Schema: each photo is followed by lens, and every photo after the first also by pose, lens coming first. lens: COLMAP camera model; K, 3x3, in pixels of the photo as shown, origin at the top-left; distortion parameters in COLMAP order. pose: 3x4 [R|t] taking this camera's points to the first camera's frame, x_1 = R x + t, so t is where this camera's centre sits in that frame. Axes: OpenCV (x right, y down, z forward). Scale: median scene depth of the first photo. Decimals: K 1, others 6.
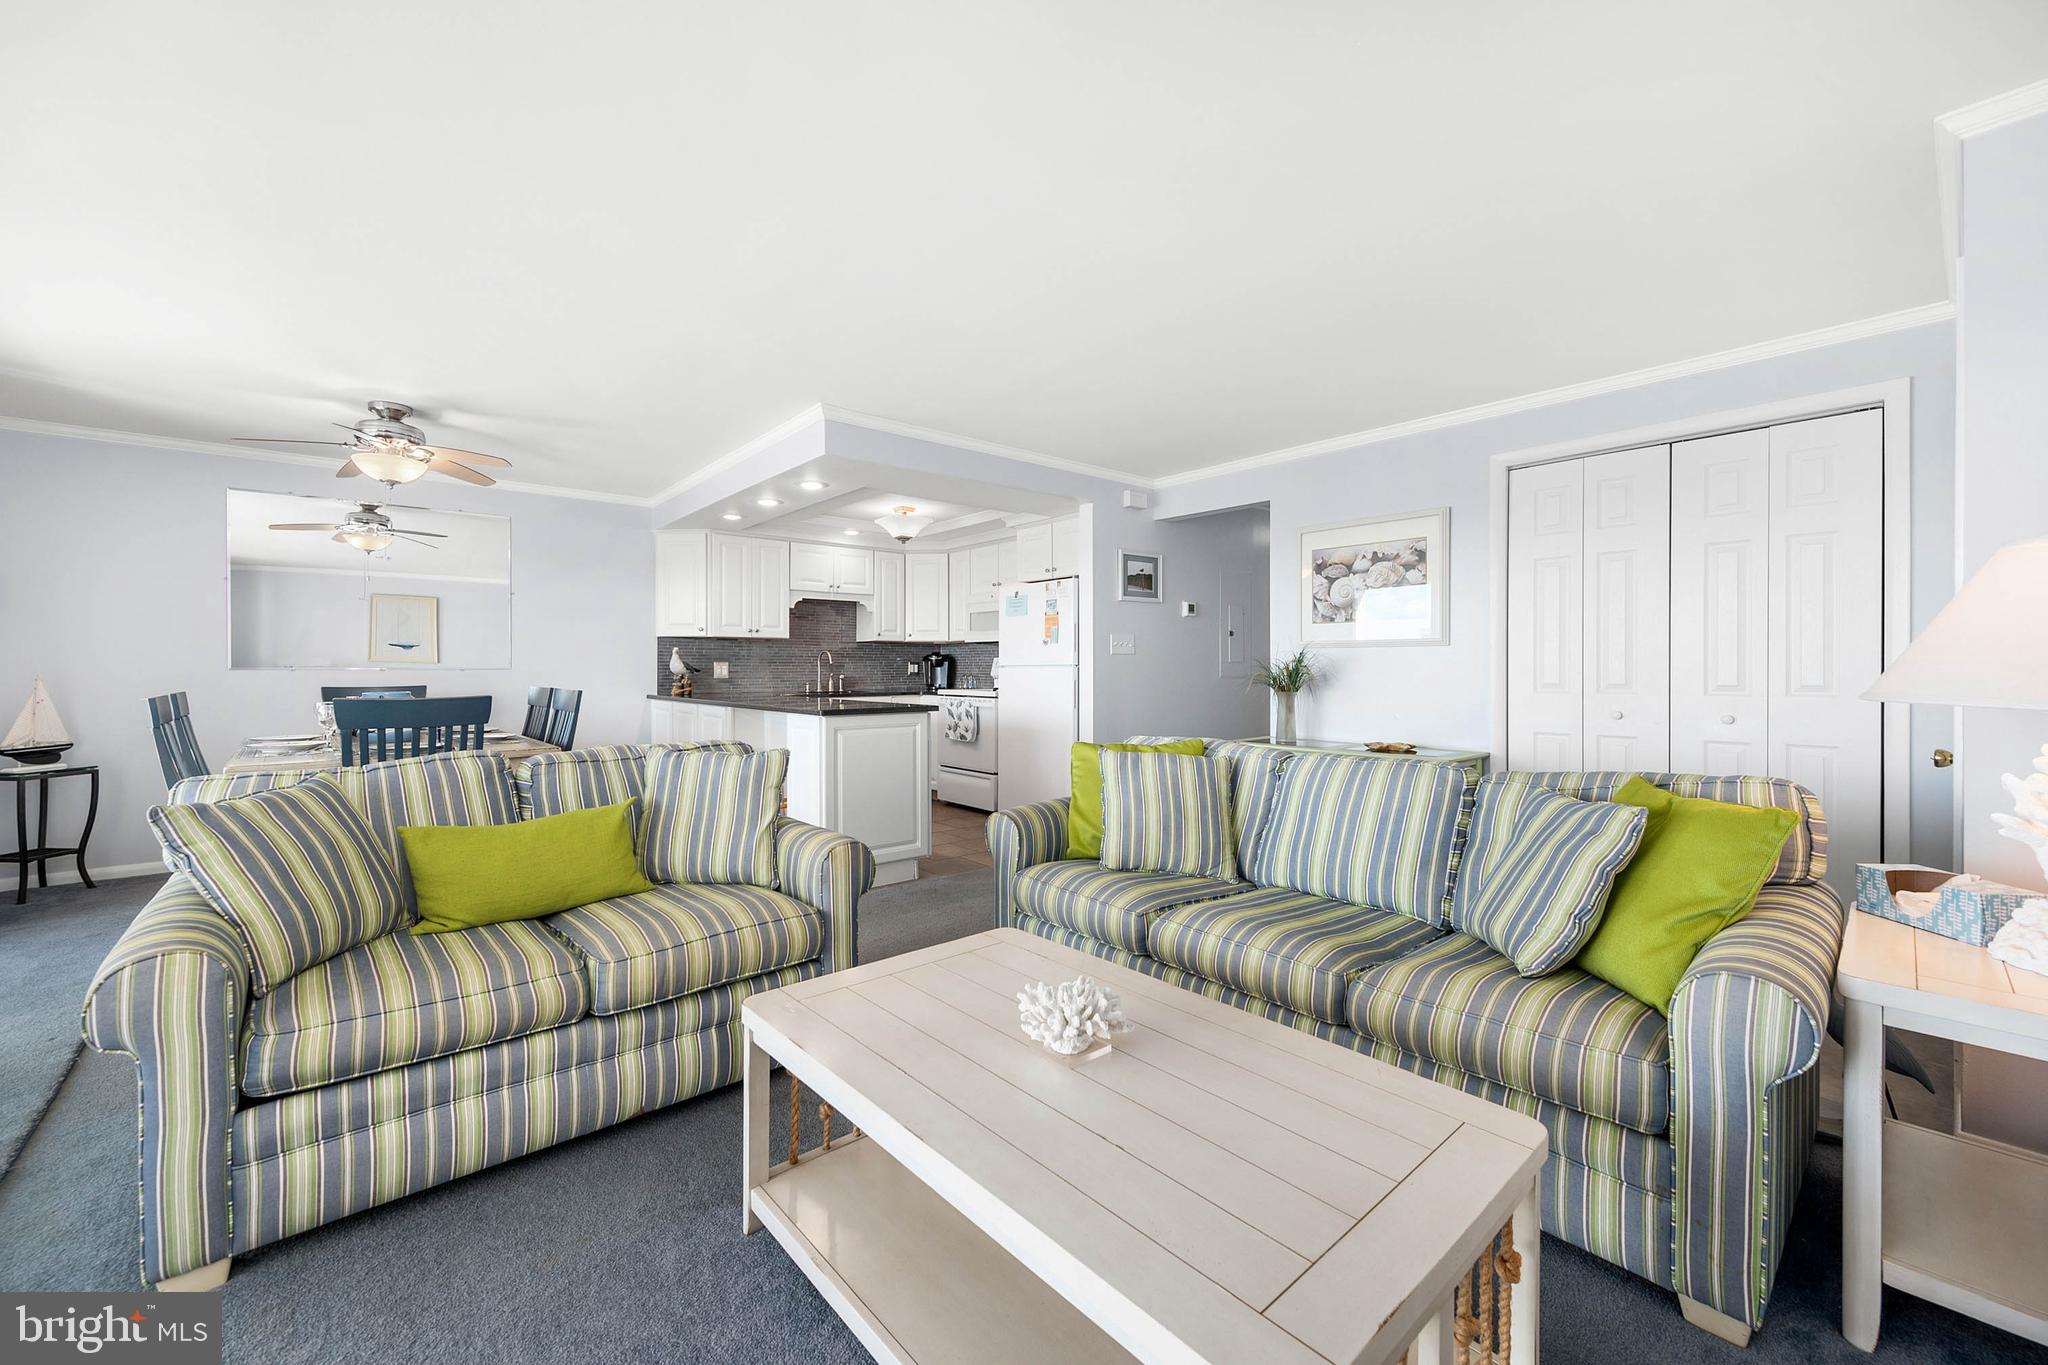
lens RADIAL K [[809.6, 0, 1012.5], [0, 809.6, 685.8], [0, 0, 1]] dist [-0.004904, -0.000130]
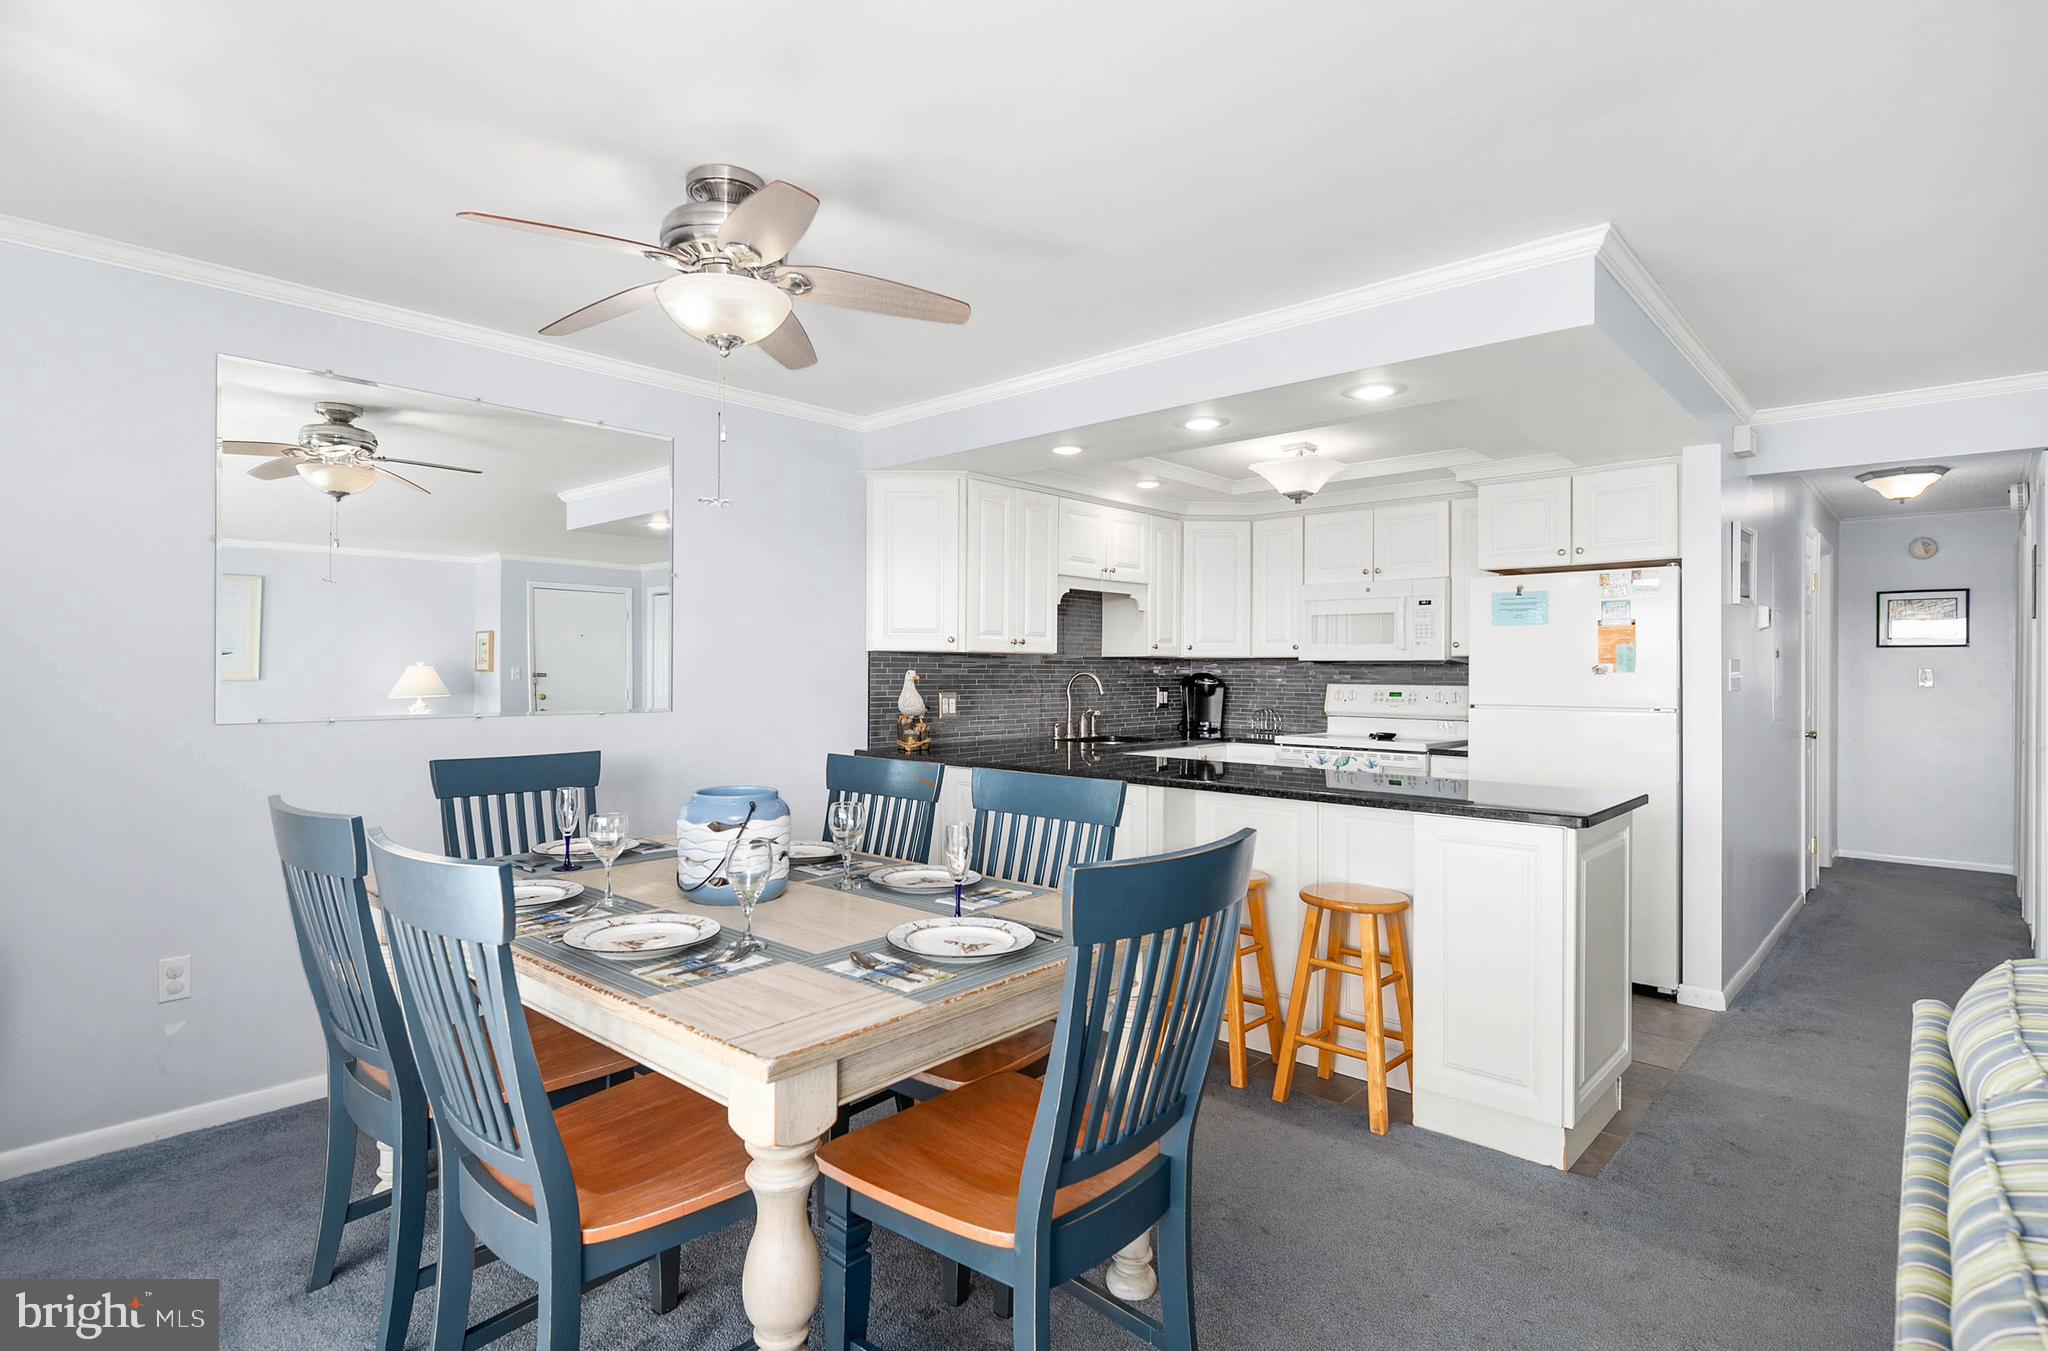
lens RADIAL K [[997.1, 0, 1031.7], [0, 997.1, 672.9], [0, 0, 1]] dist [-0.011584, 0.002657]
pose [[0.993987, 0.004299, 0.109413, -0.400309], [-0.002338, 0.999834, -0.018045, -0.032396], [-0.109473, 0.017680, 0.993833, 0.269327]]
